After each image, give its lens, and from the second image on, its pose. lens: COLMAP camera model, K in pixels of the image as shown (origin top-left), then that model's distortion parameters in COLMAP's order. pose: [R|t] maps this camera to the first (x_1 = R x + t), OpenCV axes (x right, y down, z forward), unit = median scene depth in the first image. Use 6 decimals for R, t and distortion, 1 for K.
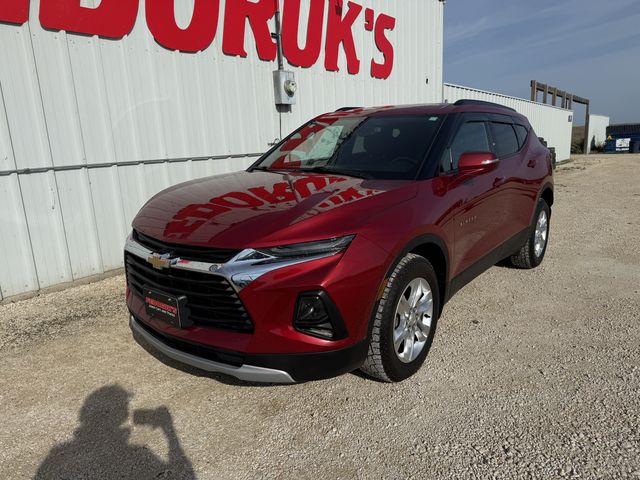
lens RADIAL K [[452.8, 0, 320.0], [0, 452.8, 240.0], [0, 0, 1]] dist [0.045520, -0.049918]
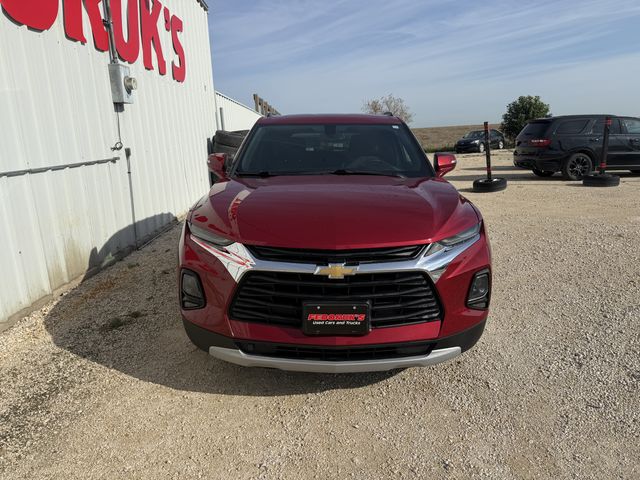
lens RADIAL K [[452.8, 0, 320.0], [0, 452.8, 240.0], [0, 0, 1]] dist [0.045520, -0.049918]
pose [[0.785698, -0.124100, 0.606034, -0.374398], [0.134010, 0.990553, 0.029101, -0.018850], [-0.603920, 0.058350, 0.794906, 0.109858]]
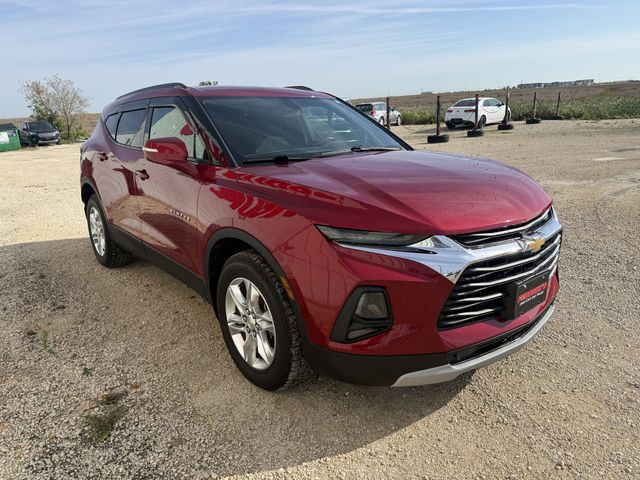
lens RADIAL K [[452.8, 0, 320.0], [0, 452.8, 240.0], [0, 0, 1]] dist [0.045520, -0.049918]
pose [[0.197921, -0.245967, 0.948856, -0.516461], [0.252987, 0.948027, 0.192982, -0.096511], [-0.947008, 0.201853, 0.249861, 0.475054]]
